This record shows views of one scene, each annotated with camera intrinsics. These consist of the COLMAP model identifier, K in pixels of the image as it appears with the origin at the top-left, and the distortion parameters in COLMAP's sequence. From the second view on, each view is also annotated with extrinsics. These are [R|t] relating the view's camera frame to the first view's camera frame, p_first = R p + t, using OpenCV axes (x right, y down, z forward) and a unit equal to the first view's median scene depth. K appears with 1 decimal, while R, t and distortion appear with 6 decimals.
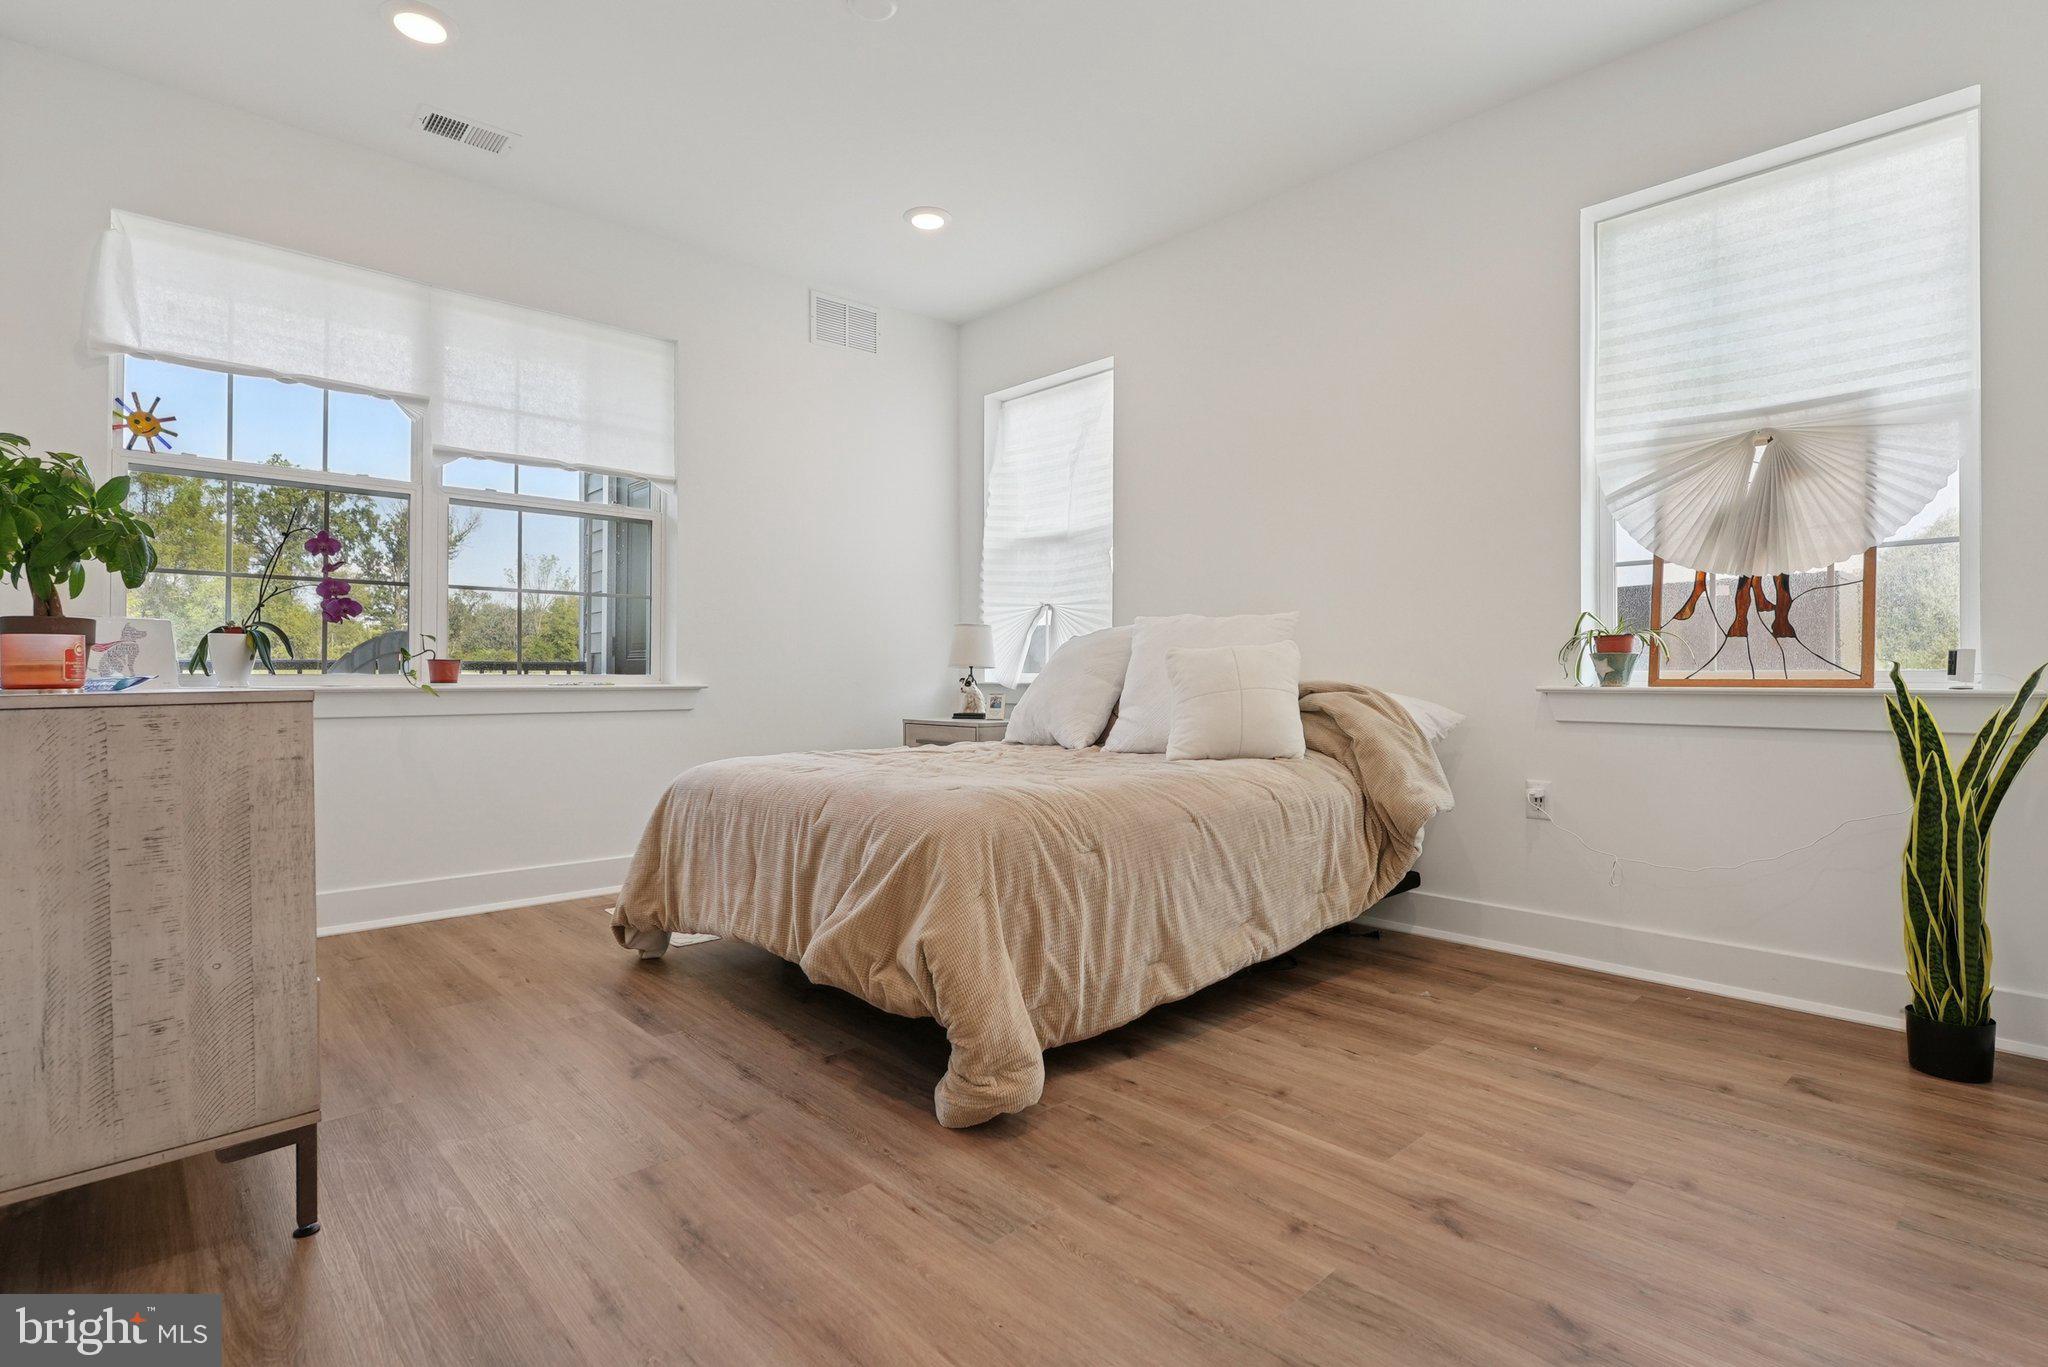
lens RADIAL K [[973.8, 0, 1024.0], [0, 973.8, 683.5], [0, 0, 1]] dist [-0.001041, -0.000008]
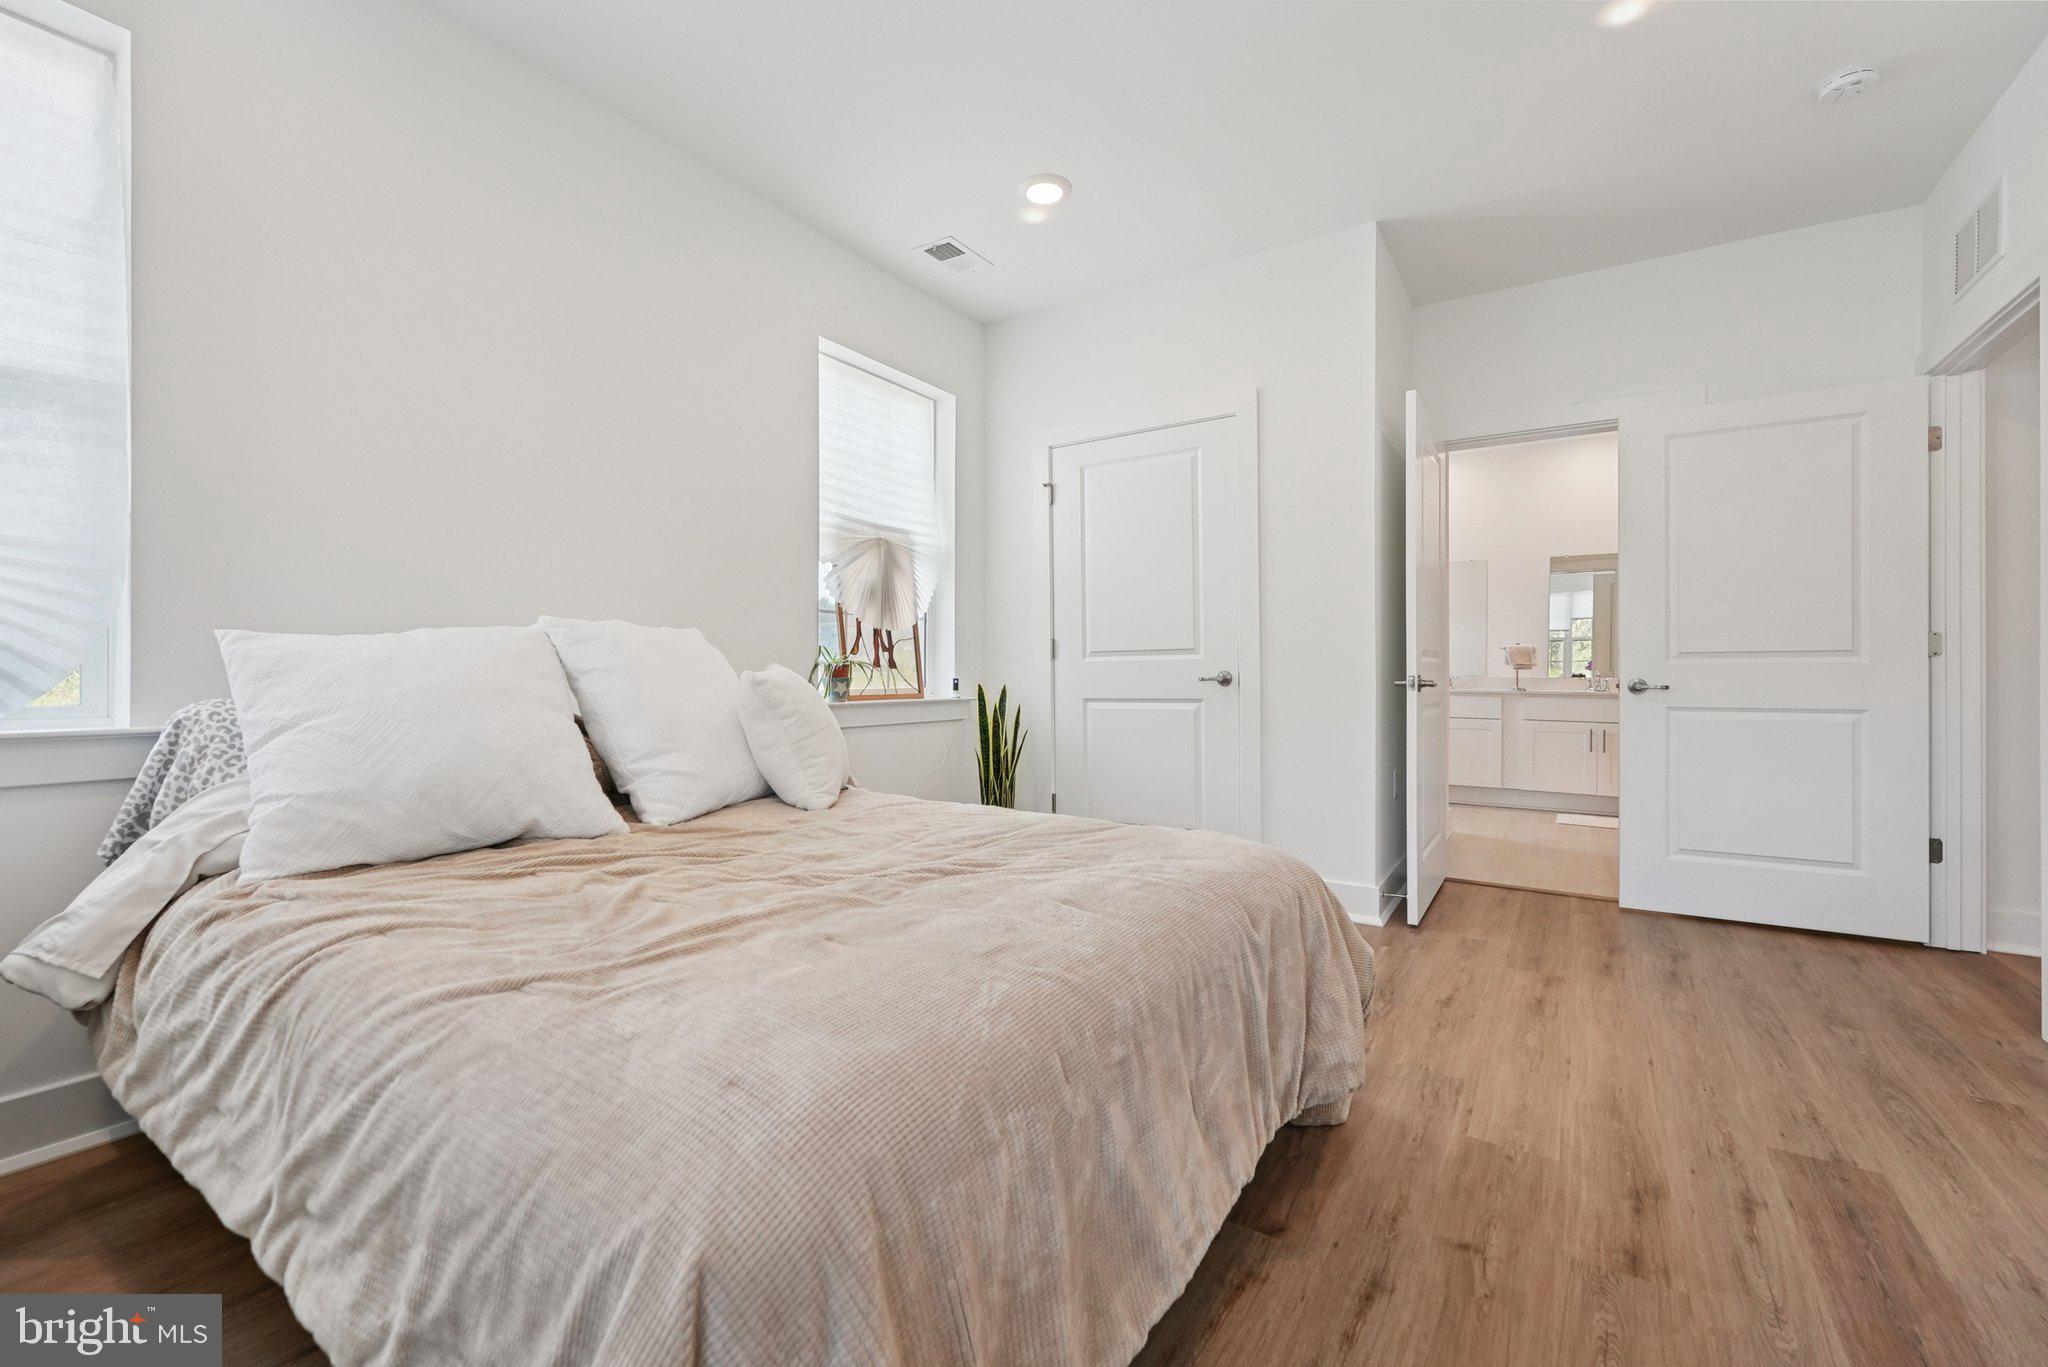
lens RADIAL K [[854.3, 0, 1016.2], [0, 854.3, 669.0], [0, 0, 1]] dist [0.000908, 0.000228]
pose [[-0.227587, 0.000534, 0.973757, -0.663542], [0.001483, 0.999999, -0.000202, -0.045184], [-0.973757, 0.001398, -0.227588, 1.109881]]
